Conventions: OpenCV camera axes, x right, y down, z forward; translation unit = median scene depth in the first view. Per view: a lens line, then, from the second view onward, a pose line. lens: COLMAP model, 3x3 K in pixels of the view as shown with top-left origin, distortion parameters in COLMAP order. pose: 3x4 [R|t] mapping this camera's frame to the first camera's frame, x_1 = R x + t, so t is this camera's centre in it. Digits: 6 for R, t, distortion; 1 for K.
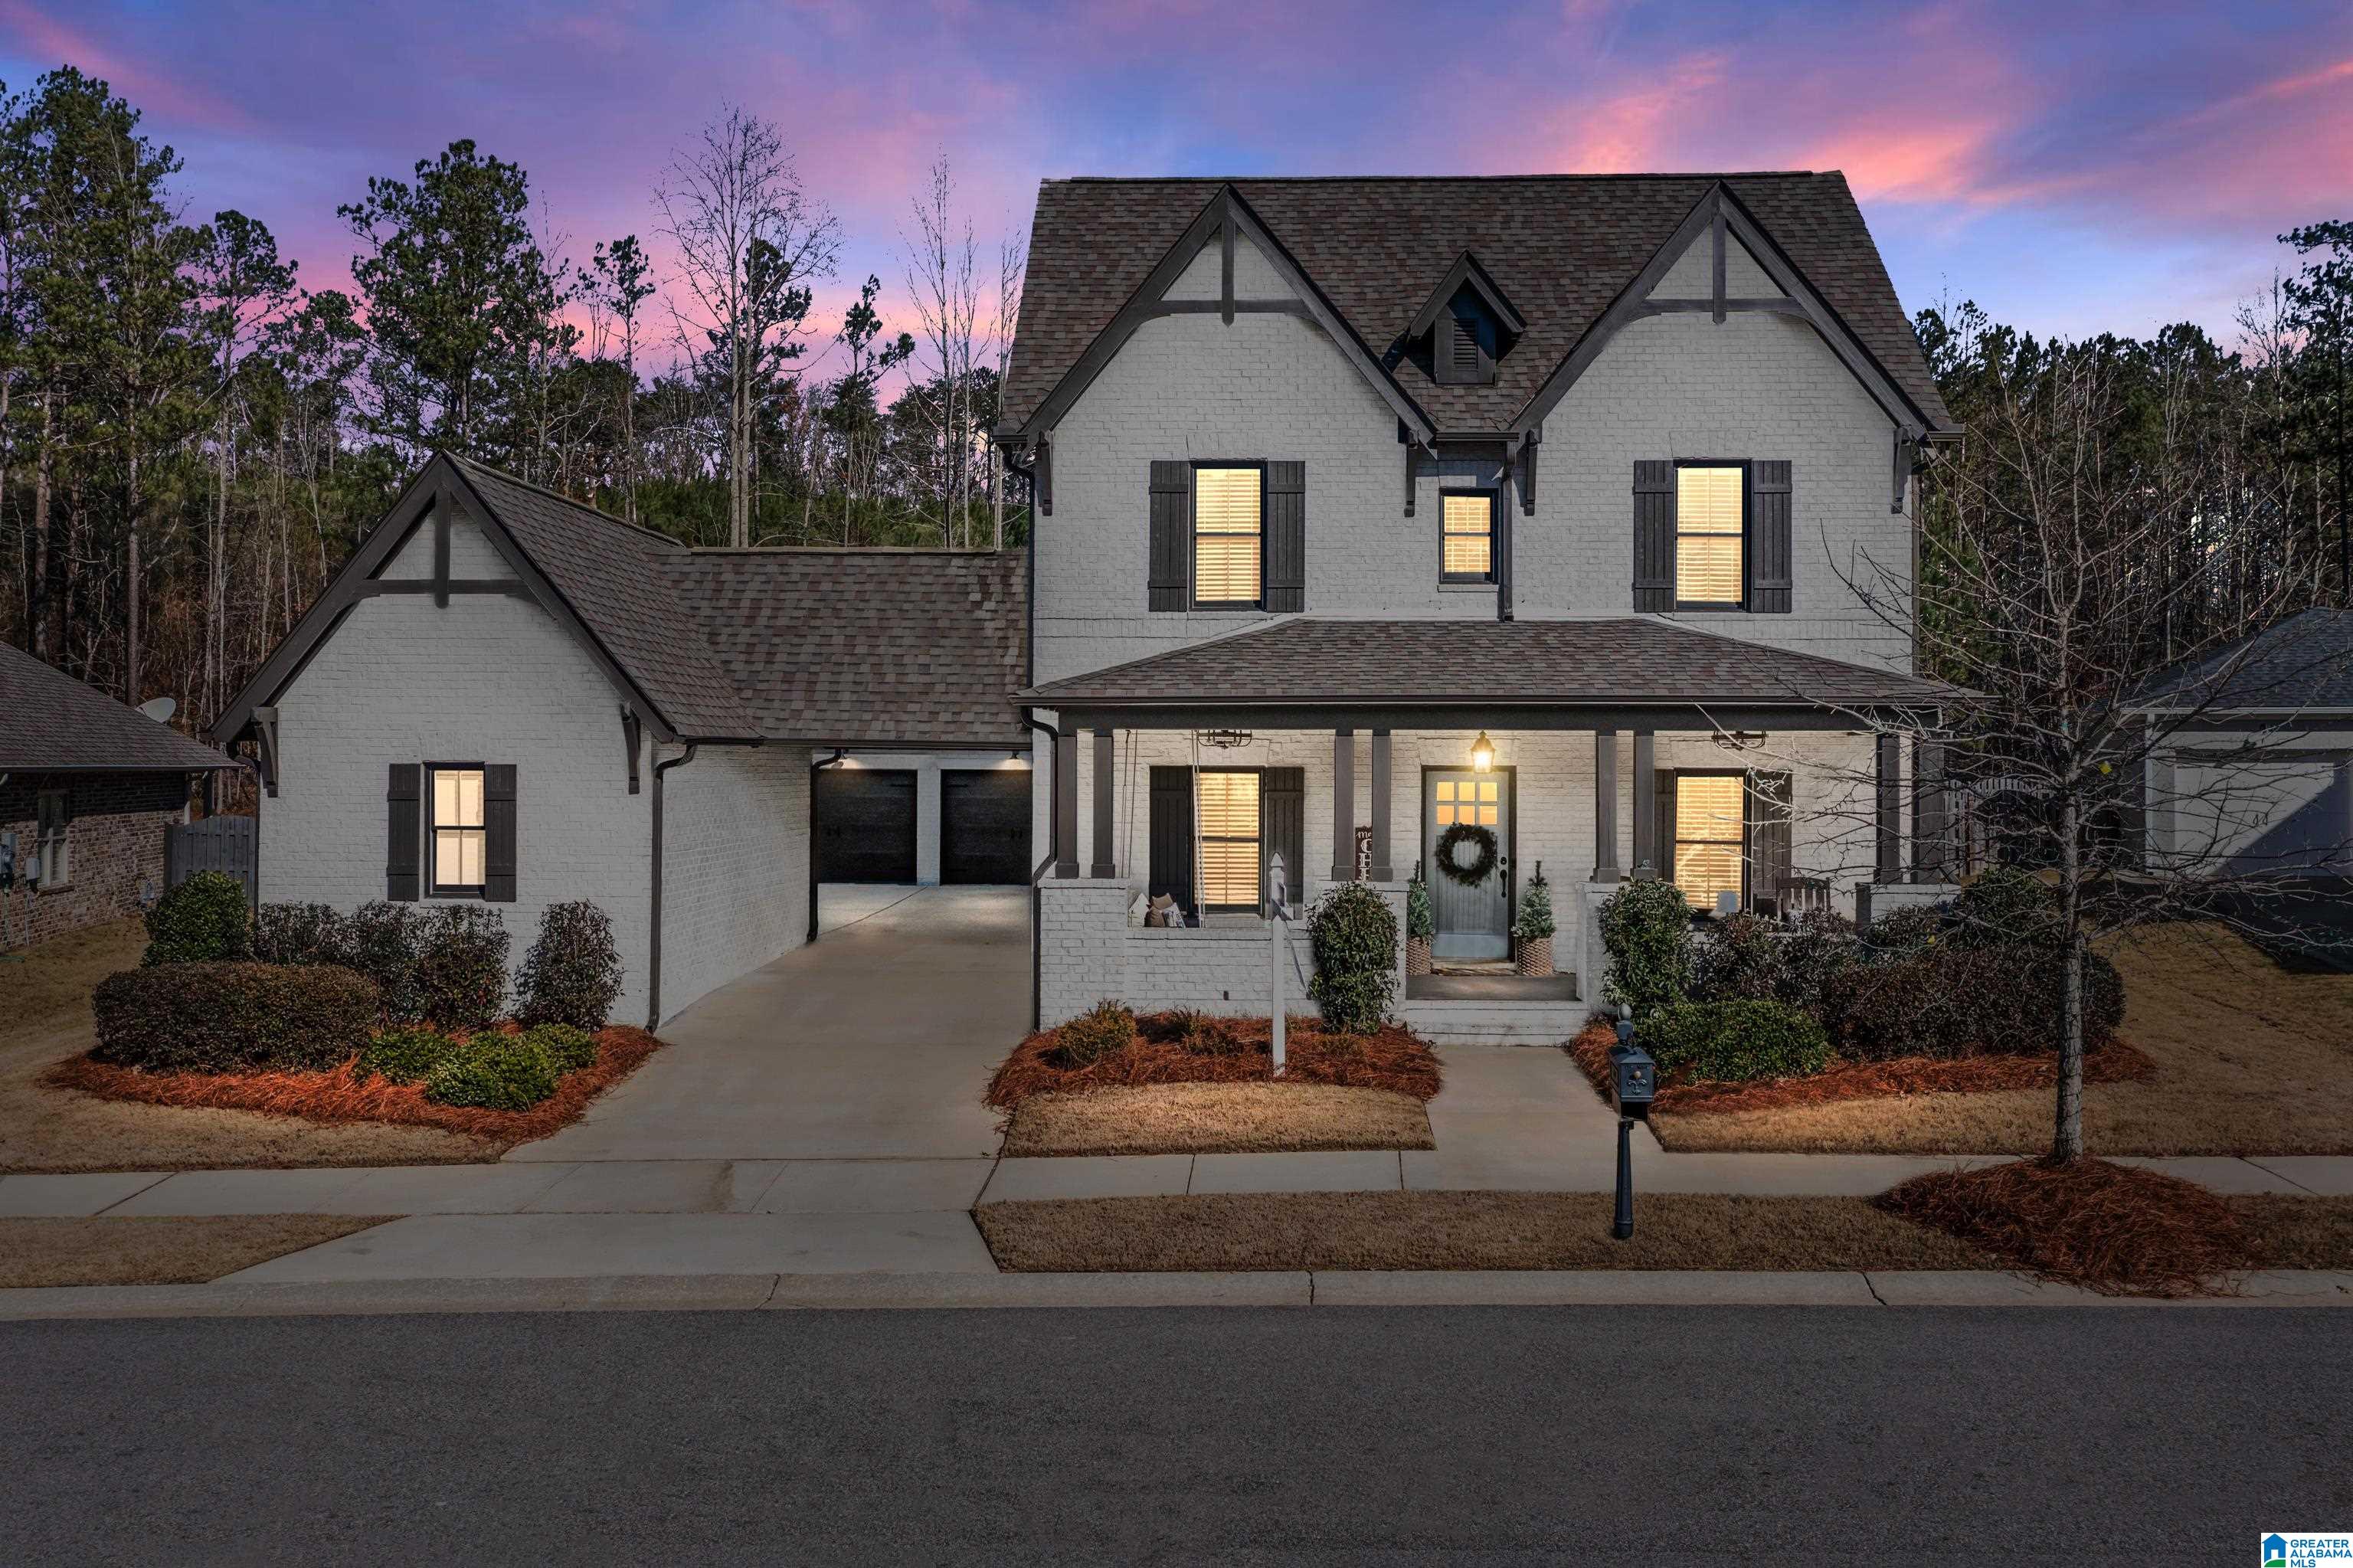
lens RADIAL K [[1887.1, 0, 1180.2], [0, 1887.1, 770.7], [0, 0, 1]] dist [-0.008726, -0.005220]
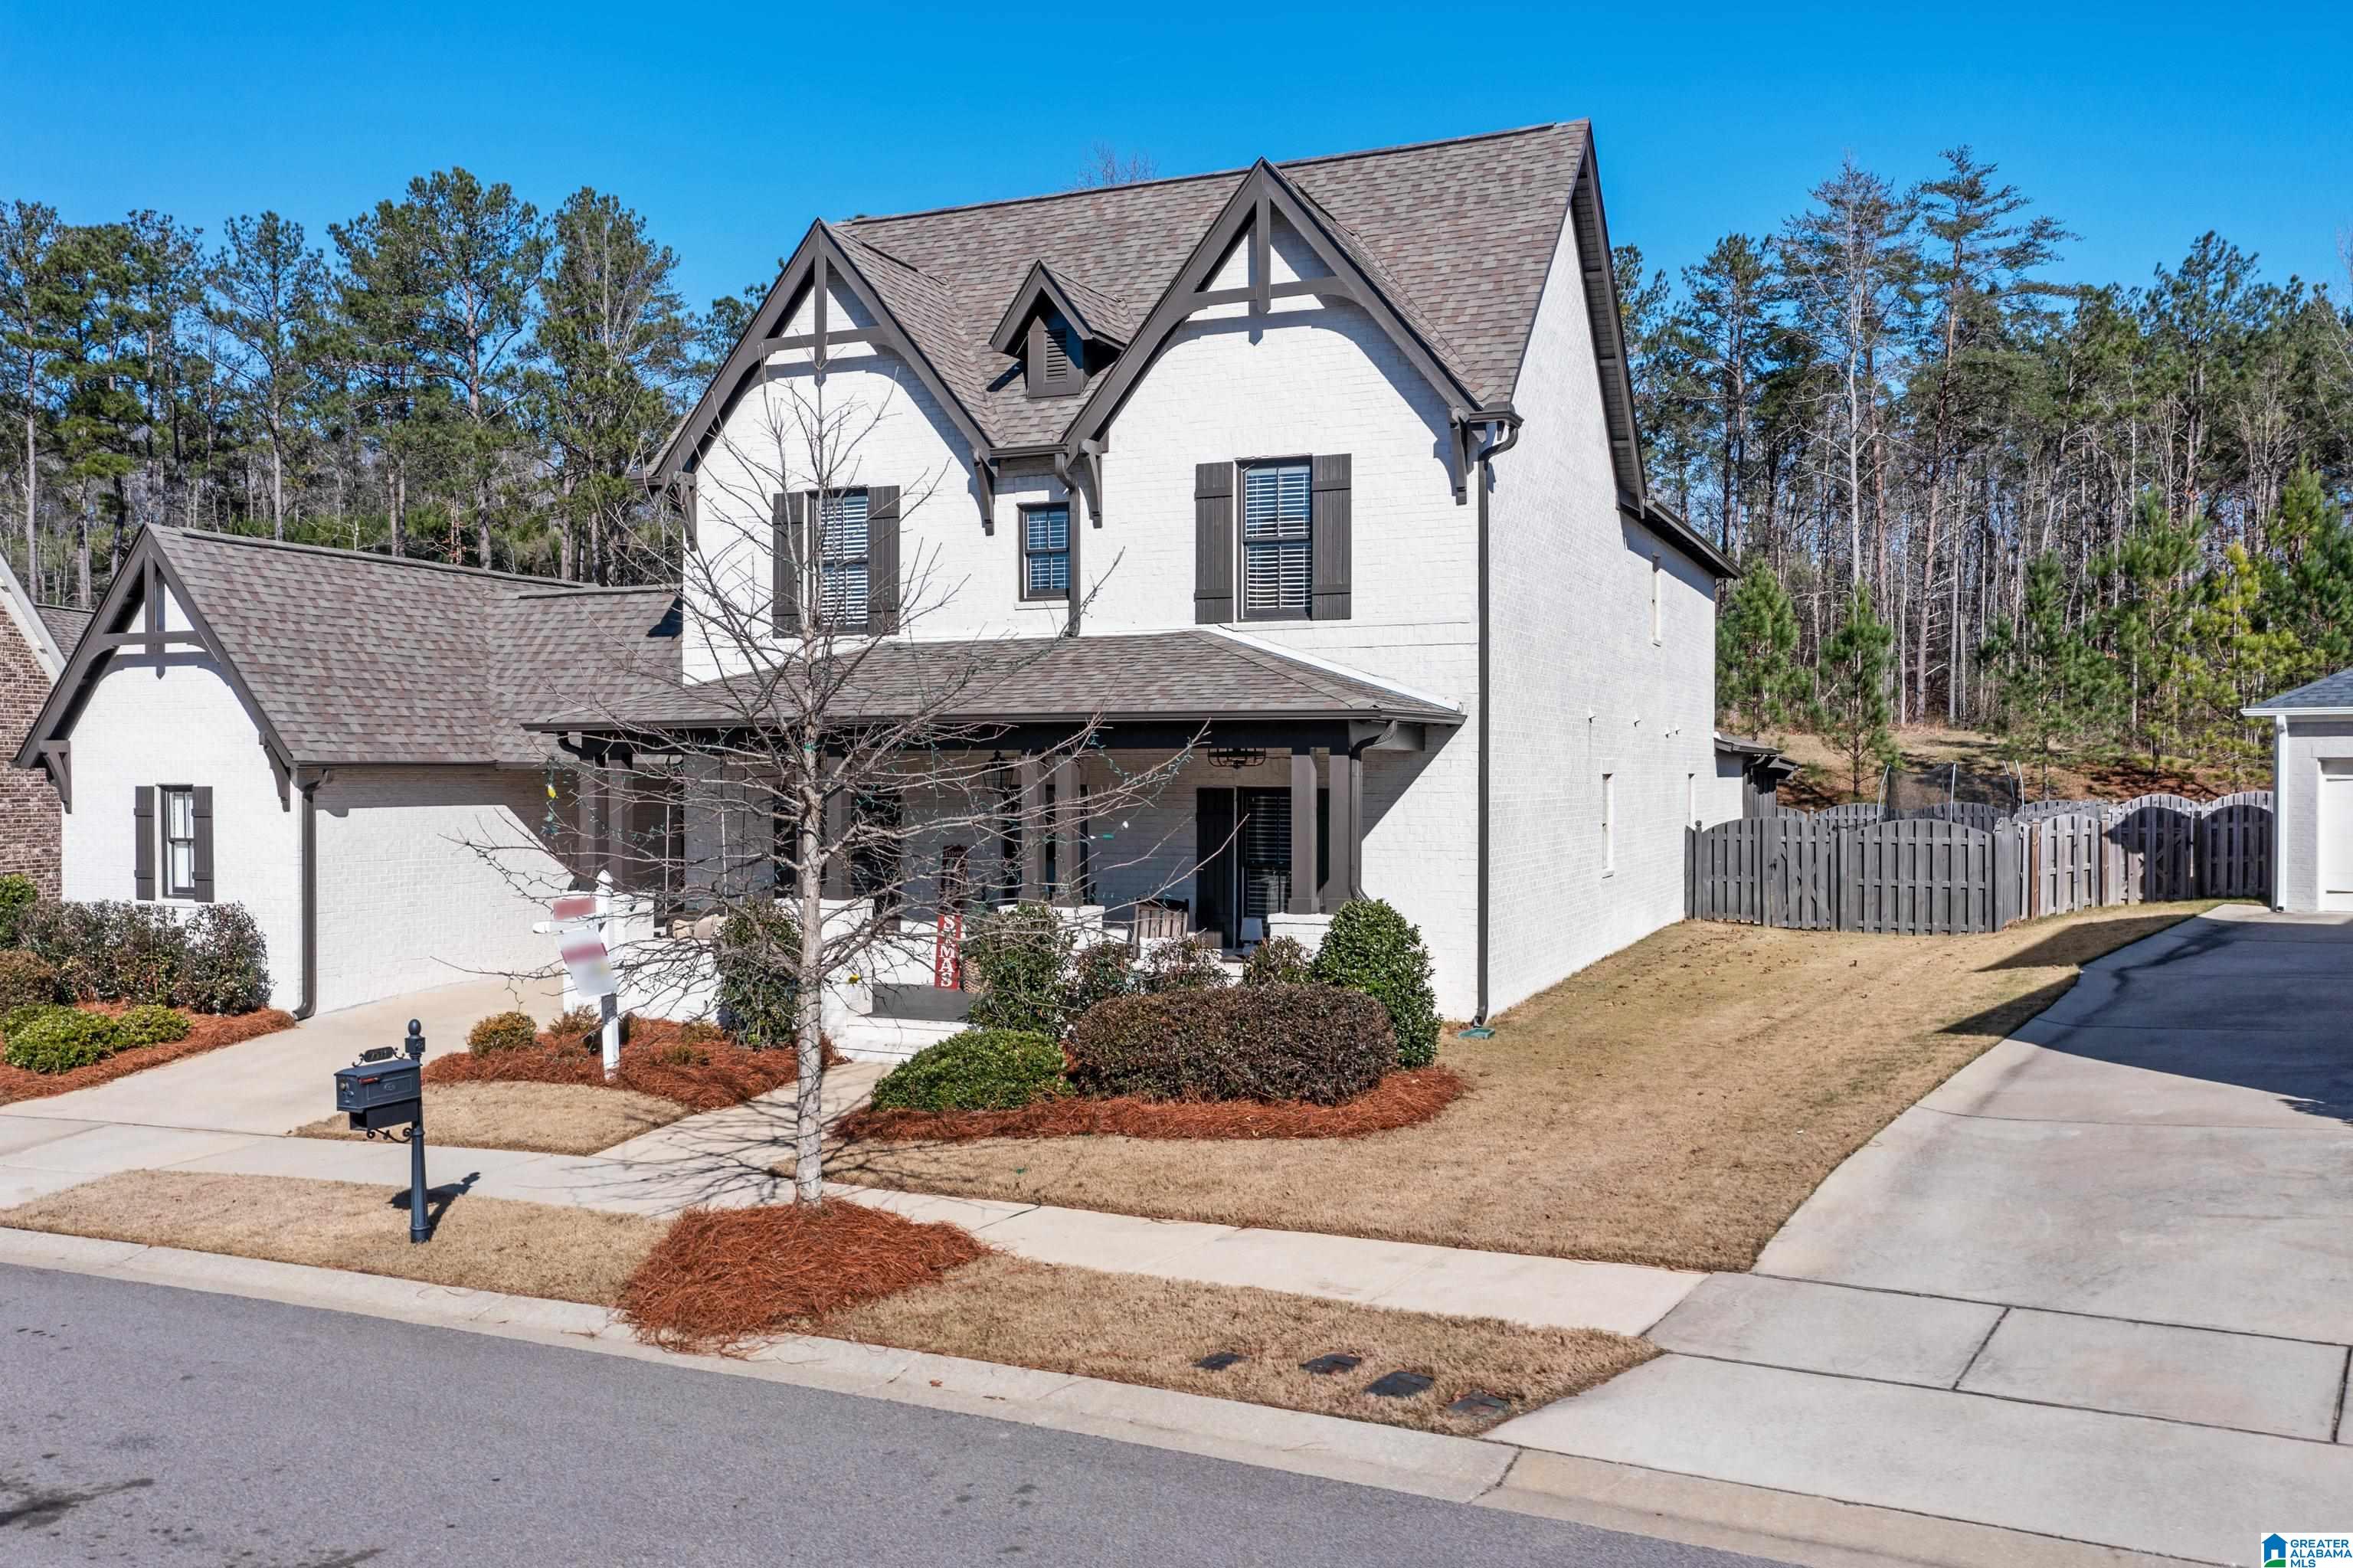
lens RADIAL K [[1887.1, 0, 1158.2], [0, 1887.1, 800.1], [0, 0, 1]] dist [-0.008726, -0.005220]
pose [[0.933649, -0.000380, -0.358190, 0.567047], [0.003116, 0.999970, 0.007061, -0.001517], [0.358177, -0.007709, 0.933622, 0.101596]]
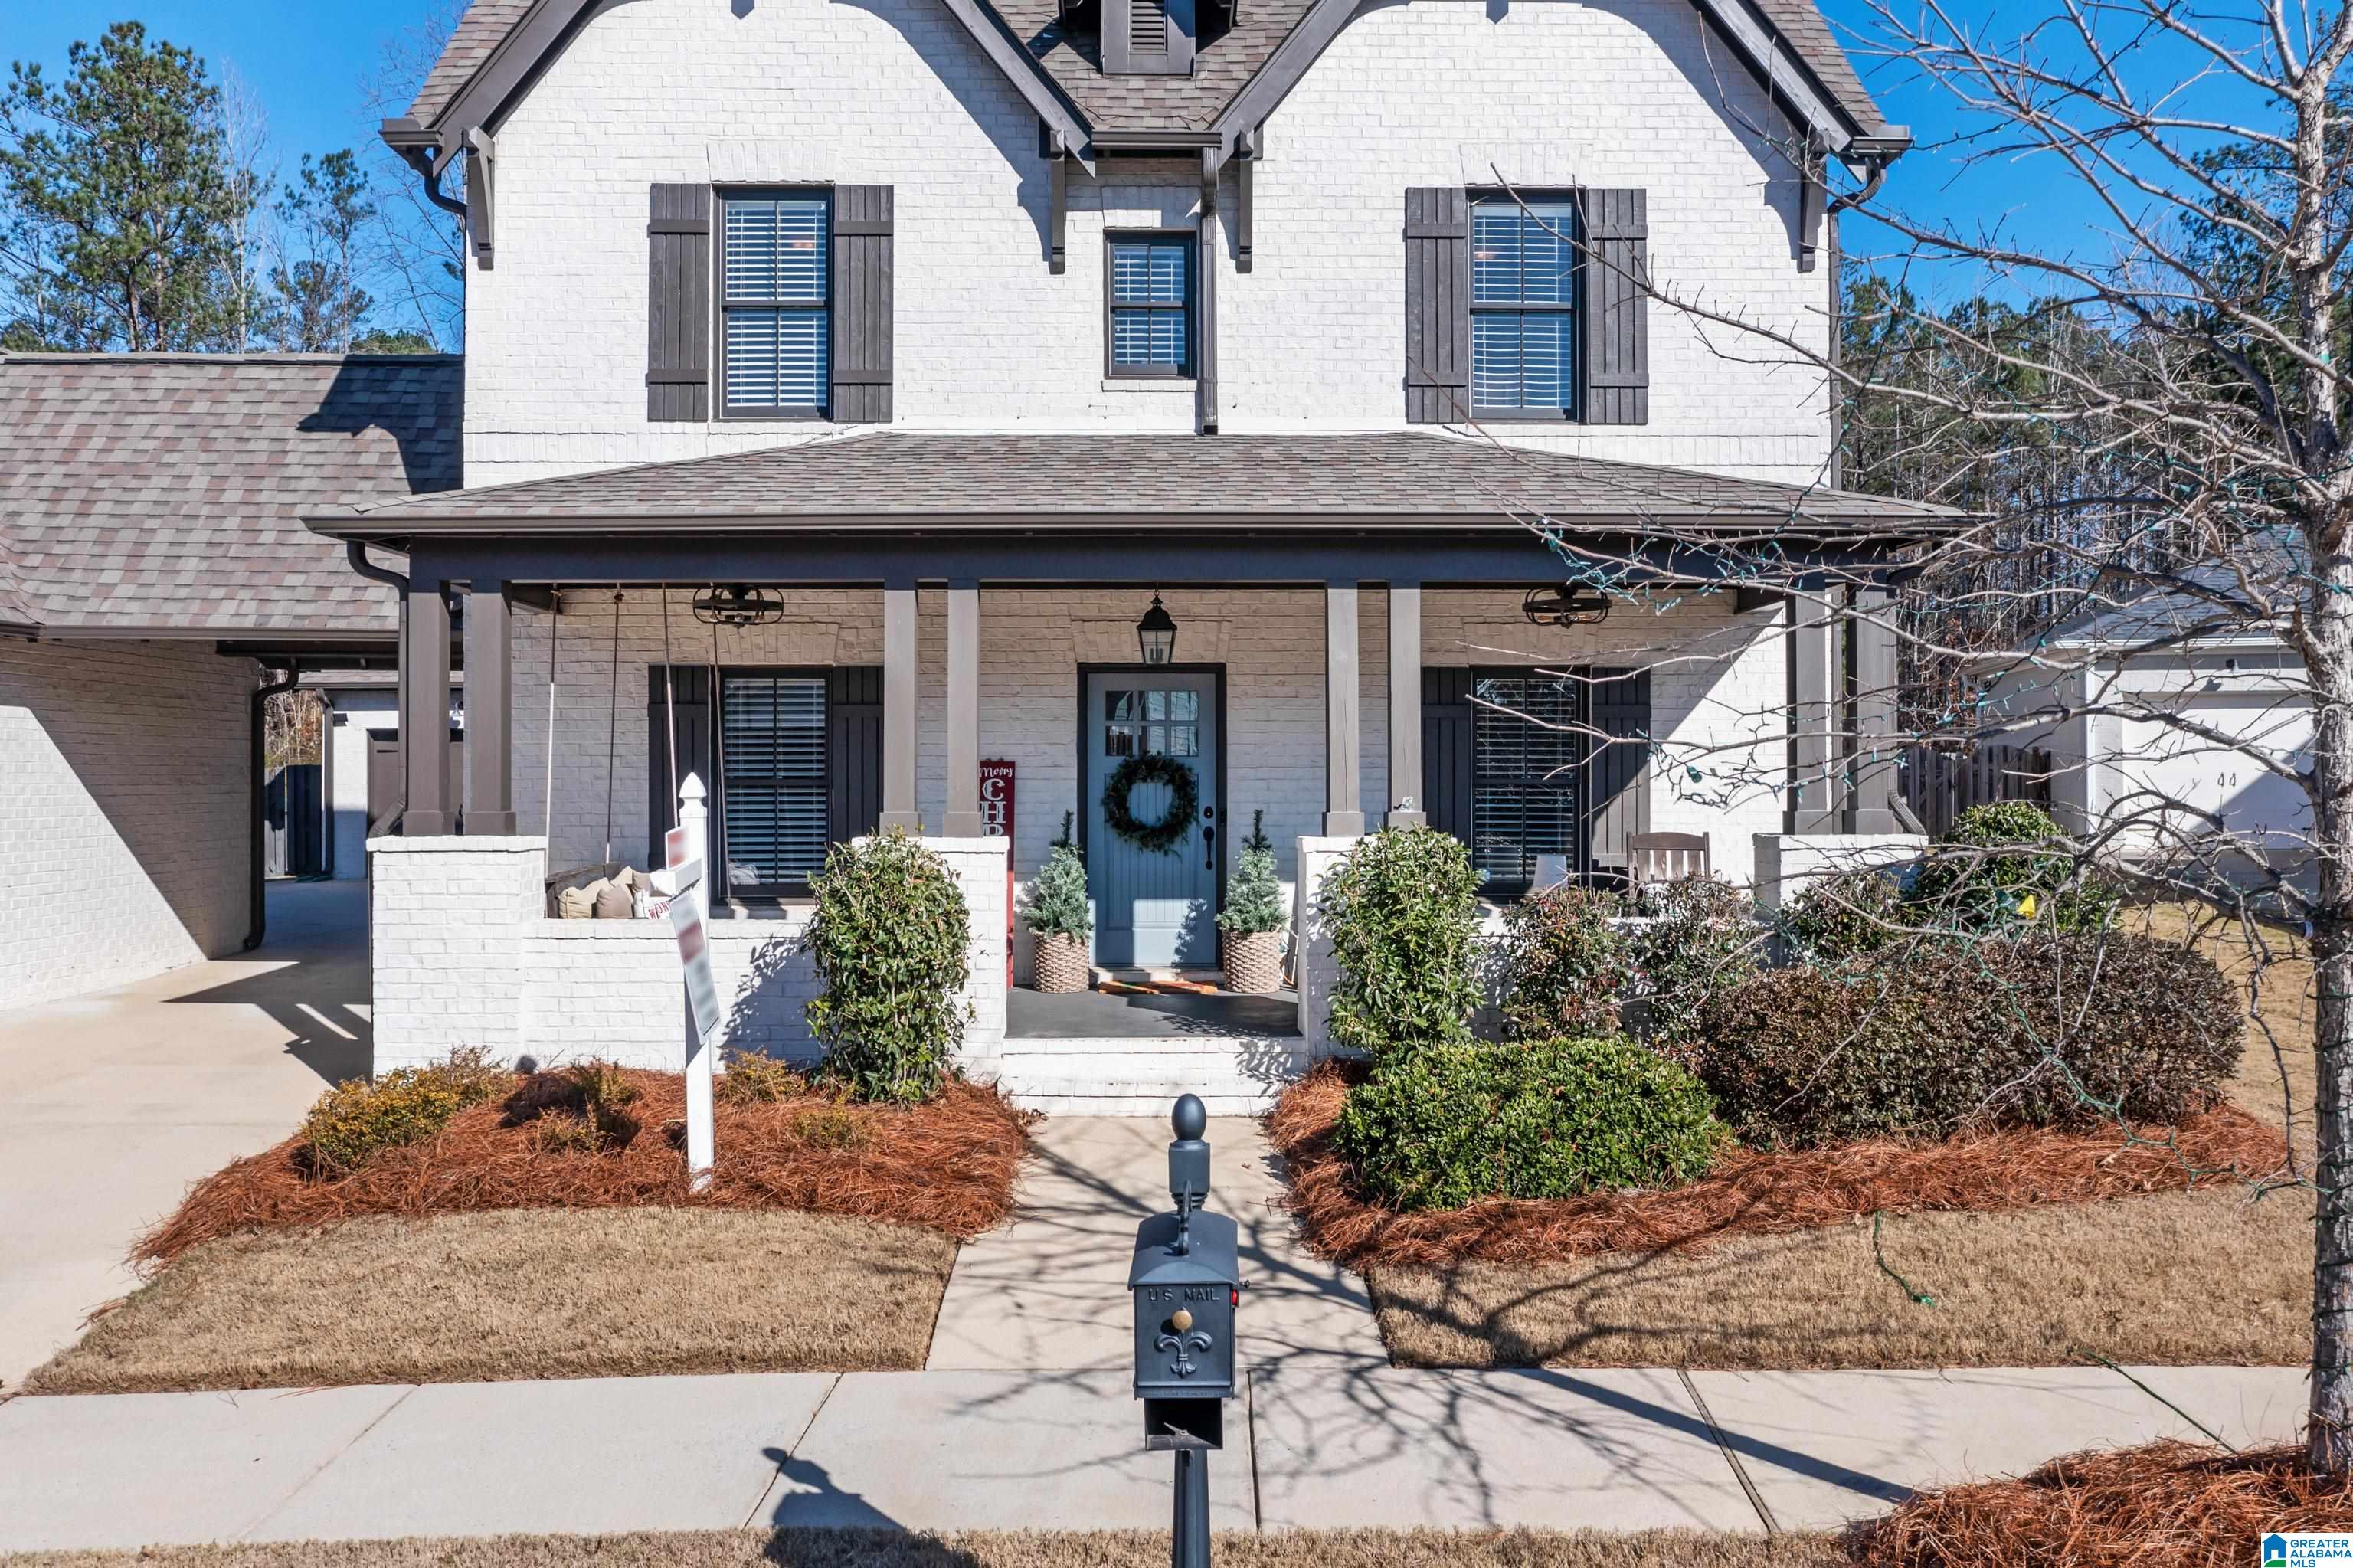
lens RADIAL K [[1887.1, 0, 1169.5], [0, 1887.1, 763.8], [0, 0, 1]] dist [-0.008726, -0.005220]
pose [[0.998070, -0.004005, 0.061965, 0.120501], [0.004470, 0.999963, -0.007365, 0.036400], [-0.061933, 0.007628, 0.998051, 0.366543]]
